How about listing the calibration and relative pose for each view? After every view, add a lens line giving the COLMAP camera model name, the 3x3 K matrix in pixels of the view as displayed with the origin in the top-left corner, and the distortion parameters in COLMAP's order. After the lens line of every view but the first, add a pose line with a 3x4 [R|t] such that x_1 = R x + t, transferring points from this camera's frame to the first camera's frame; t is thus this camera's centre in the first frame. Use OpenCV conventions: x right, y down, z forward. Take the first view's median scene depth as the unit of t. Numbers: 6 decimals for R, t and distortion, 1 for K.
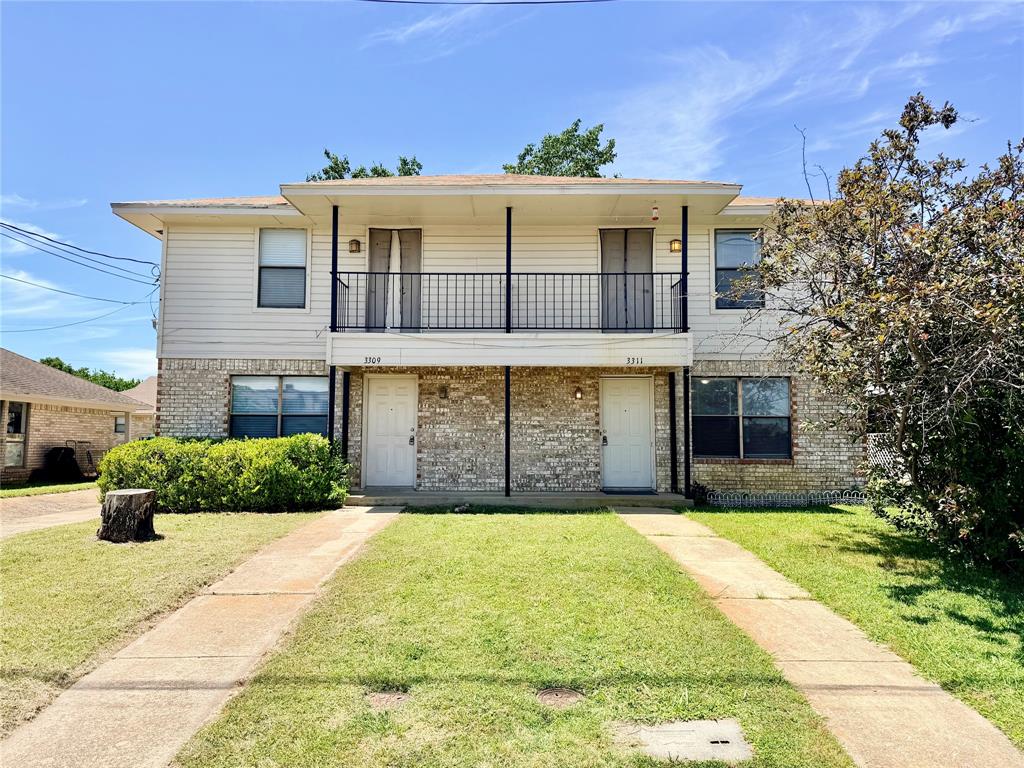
lens RADIAL K [[707.3, 0, 502.8], [0, 707.3, 384.9], [0, 0, 1]] dist [0.076044, -0.000929]
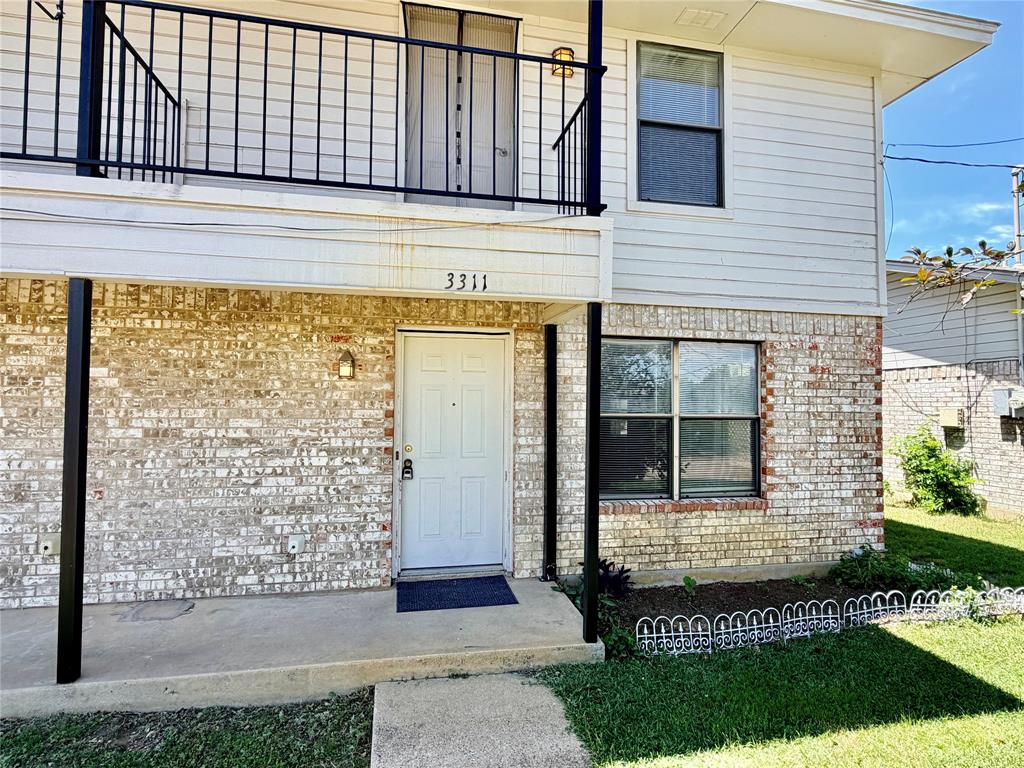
lens RADIAL K [[539.8, 0, 510.3], [0, 539.8, 386.3], [0, 0, 1]] dist [0.007220, 0.000562]
pose [[0.977080, 0.011266, 0.212575, 0.136346], [-0.023012, 0.998337, 0.052863, 0.004528], [-0.211626, -0.056543, 0.975714, 0.655907]]
